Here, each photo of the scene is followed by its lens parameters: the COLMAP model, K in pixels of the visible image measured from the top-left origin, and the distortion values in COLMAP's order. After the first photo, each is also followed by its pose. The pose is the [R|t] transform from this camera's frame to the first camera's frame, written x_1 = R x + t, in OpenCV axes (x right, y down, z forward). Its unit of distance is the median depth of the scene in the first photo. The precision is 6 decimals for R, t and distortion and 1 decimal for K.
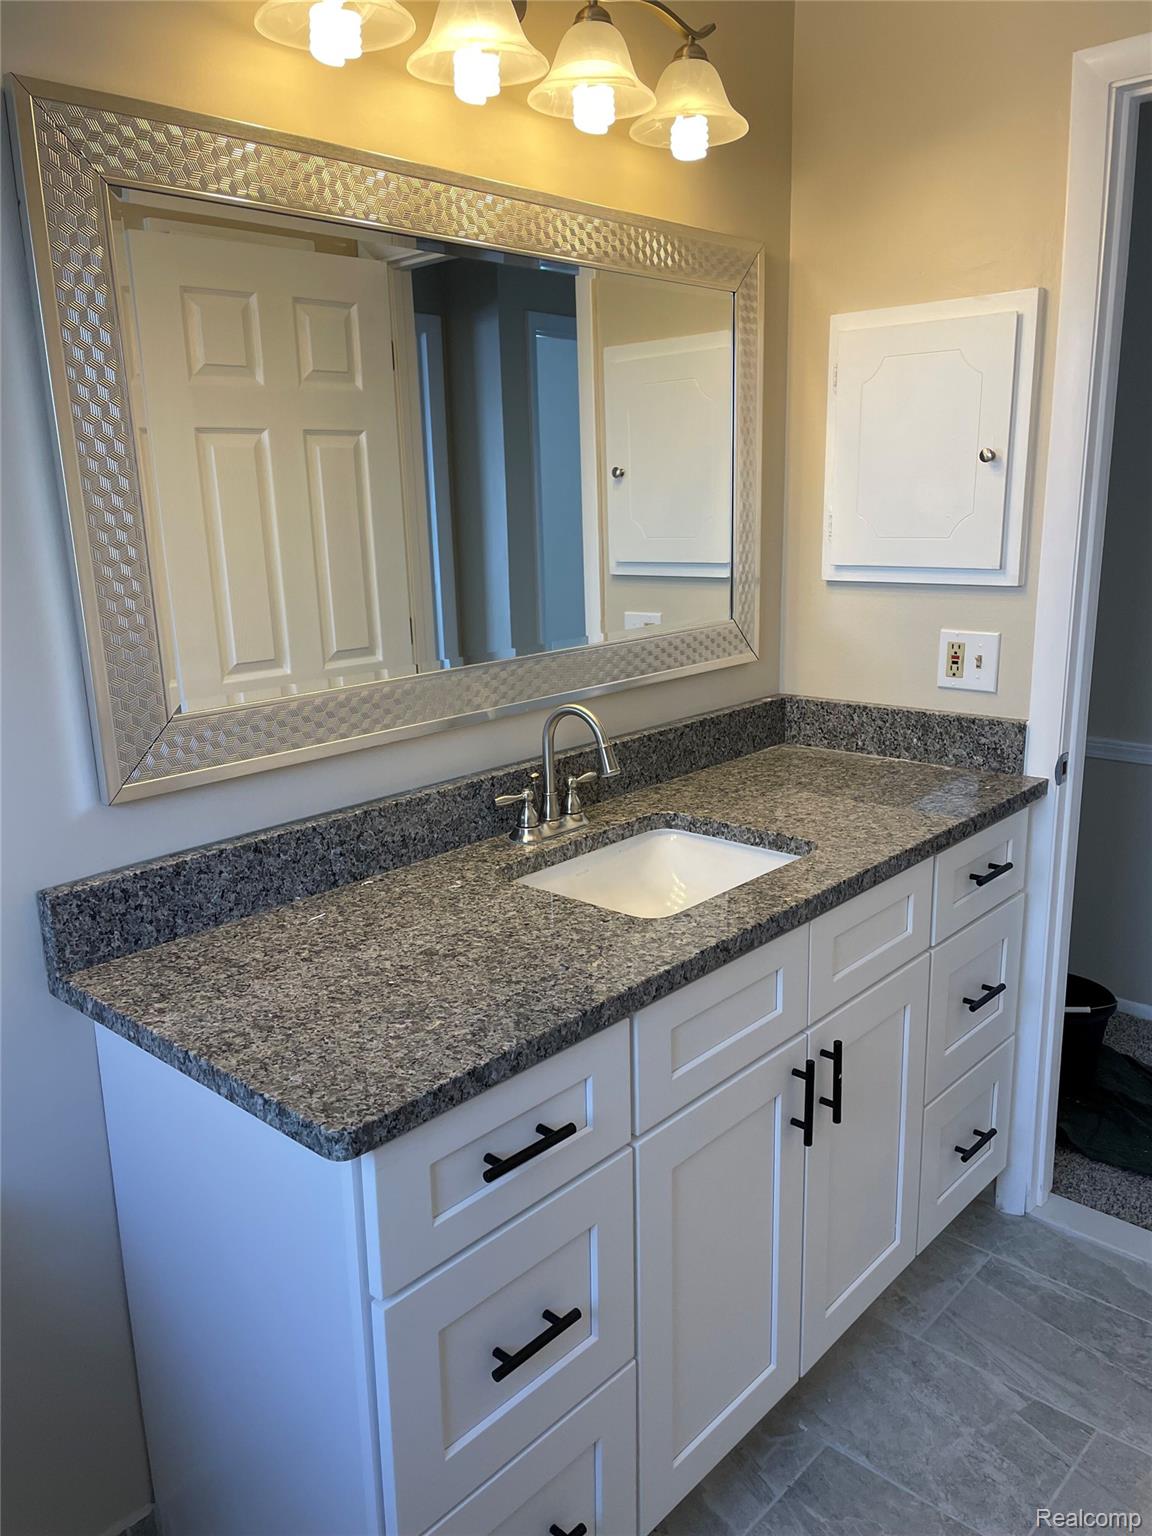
lens RADIAL K [[1170.4, 0, 579.8], [0, 1170.4, 784.8], [0, 0, 1]] dist [0.100771, -0.126751]
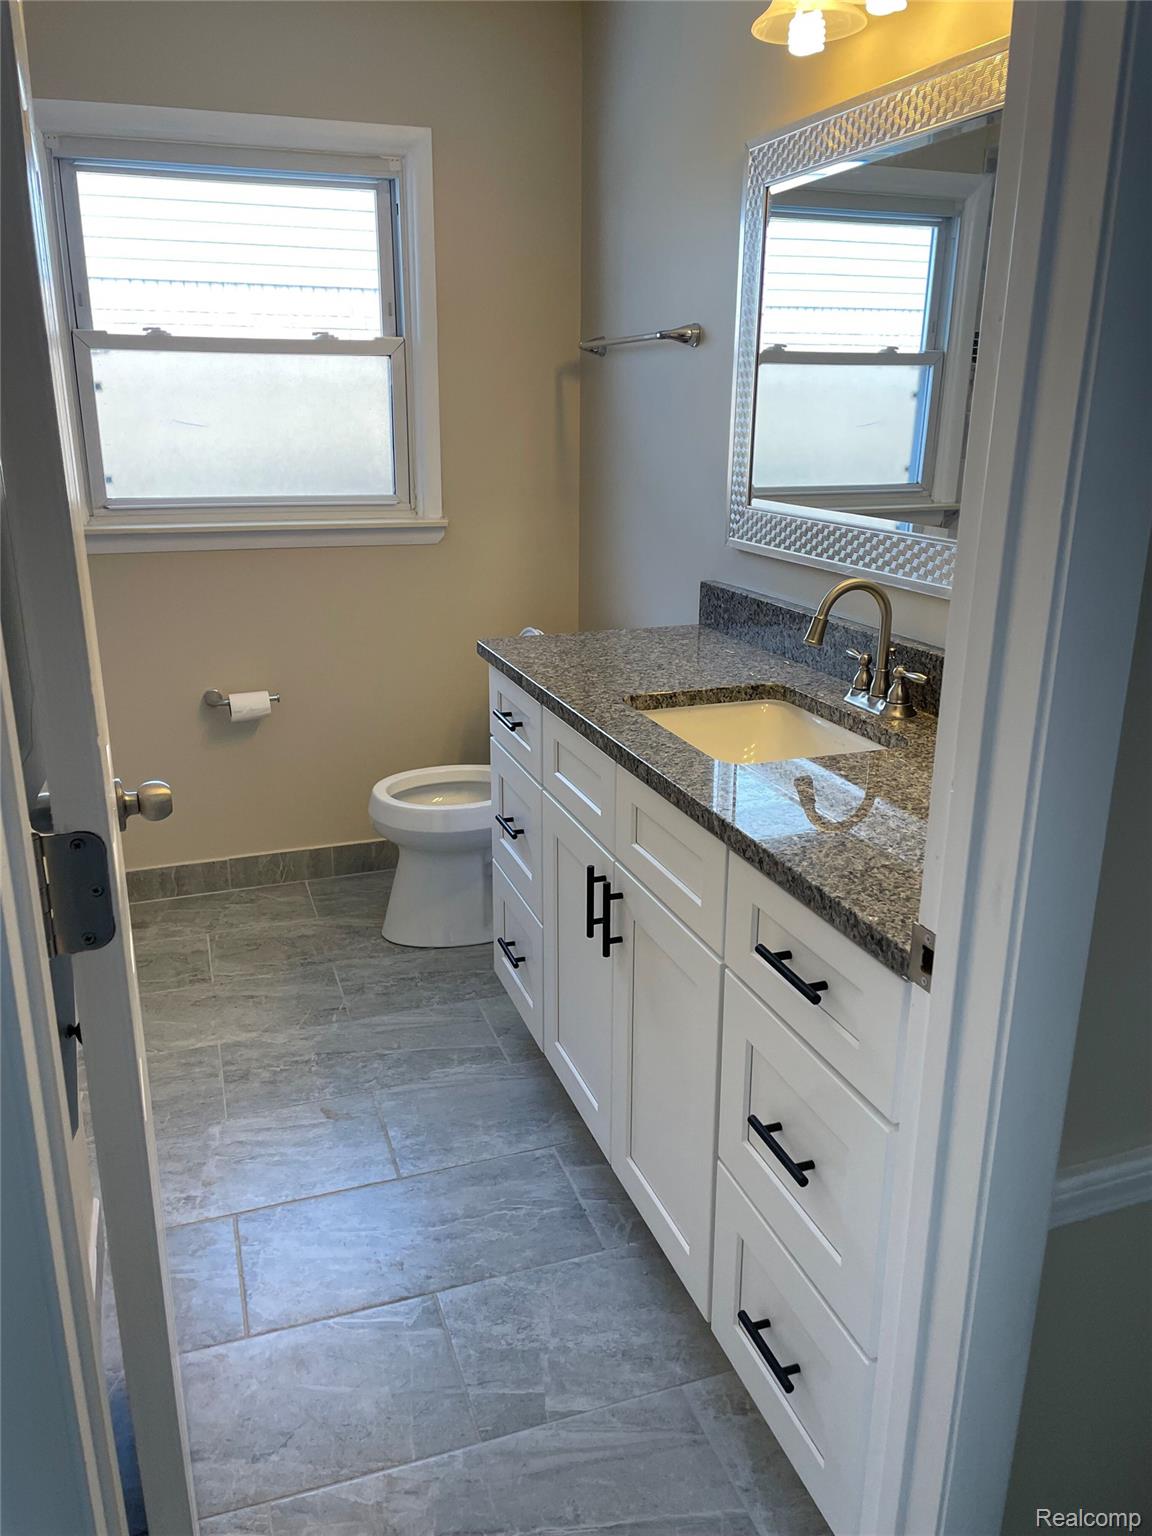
lens RADIAL K [[1170.4, 0, 579.8], [0, 1170.4, 784.8], [0, 0, 1]] dist [0.100771, -0.126751]
pose [[-0.475556, 0.294225, -0.829022, 1.007776], [-0.203031, 0.880254, 0.428873, -0.297891], [0.855935, 0.372271, -0.358873, 1.215018]]
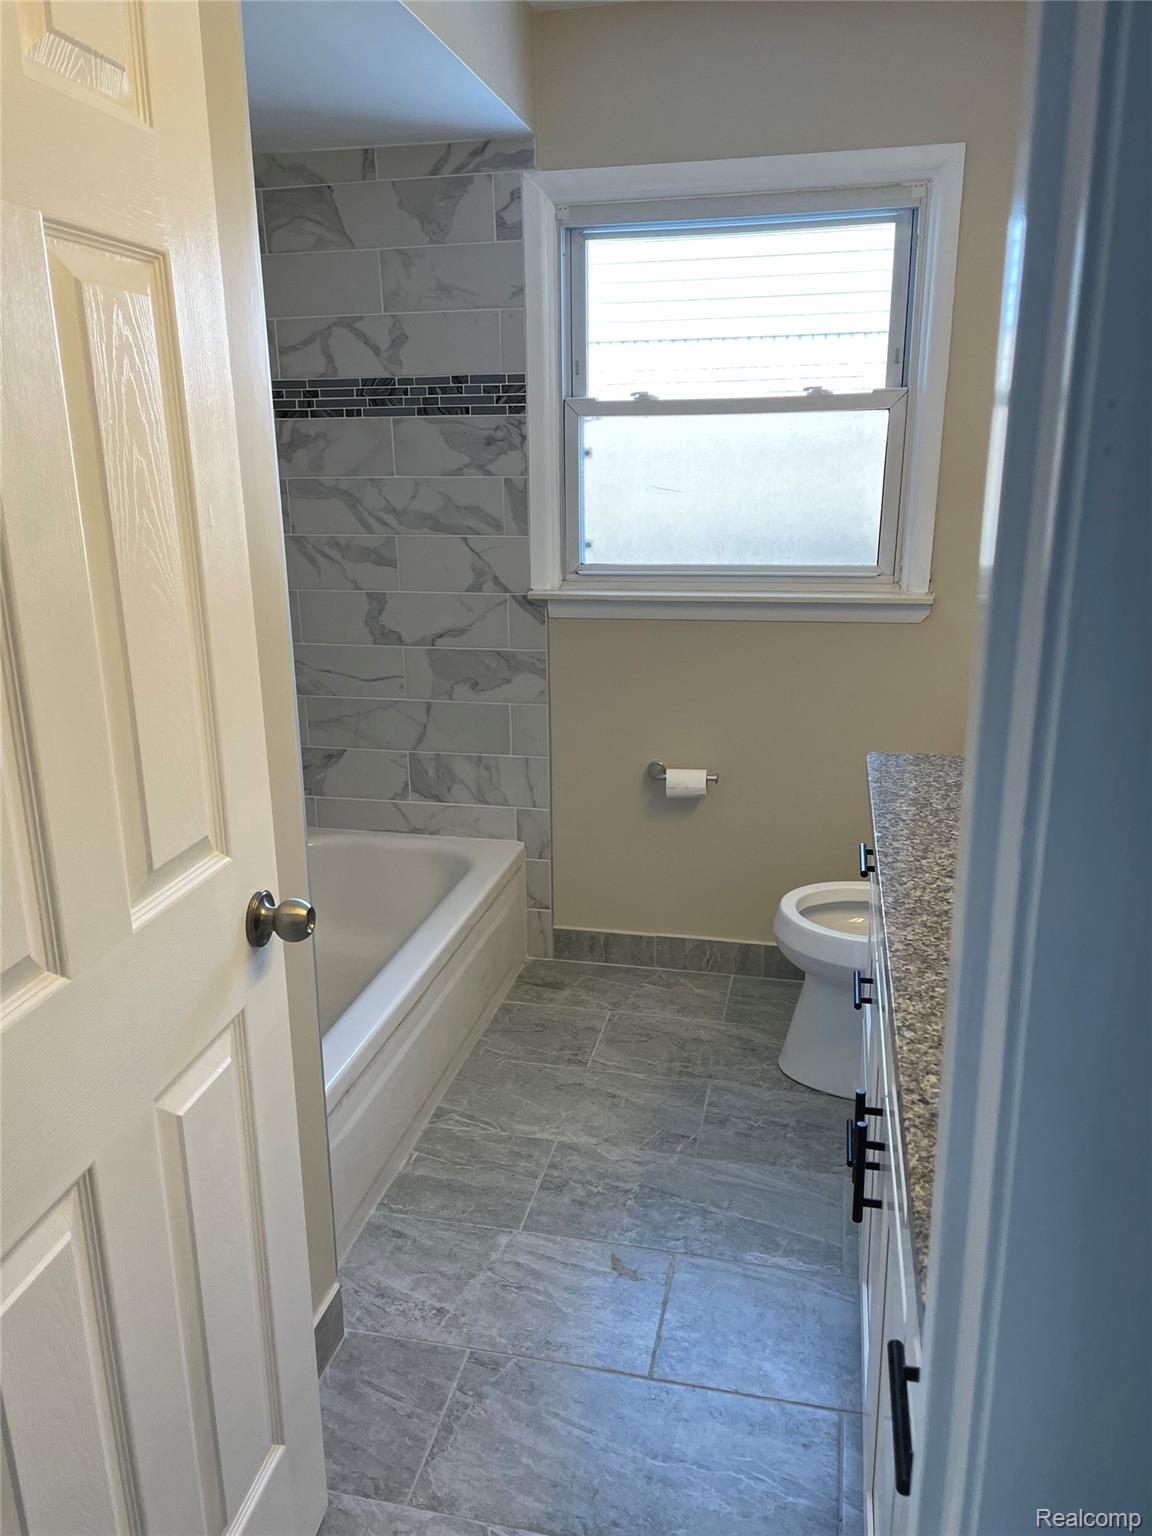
lens RADIAL K [[1170.4, 0, 579.8], [0, 1170.4, 784.8], [0, 0, 1]] dist [0.100771, -0.126751]
pose [[-0.874113, 0.169385, -0.455232, 0.642427], [-0.083007, 0.871344, 0.483600, -0.330365], [0.478578, 0.460508, -0.747593, 1.280166]]
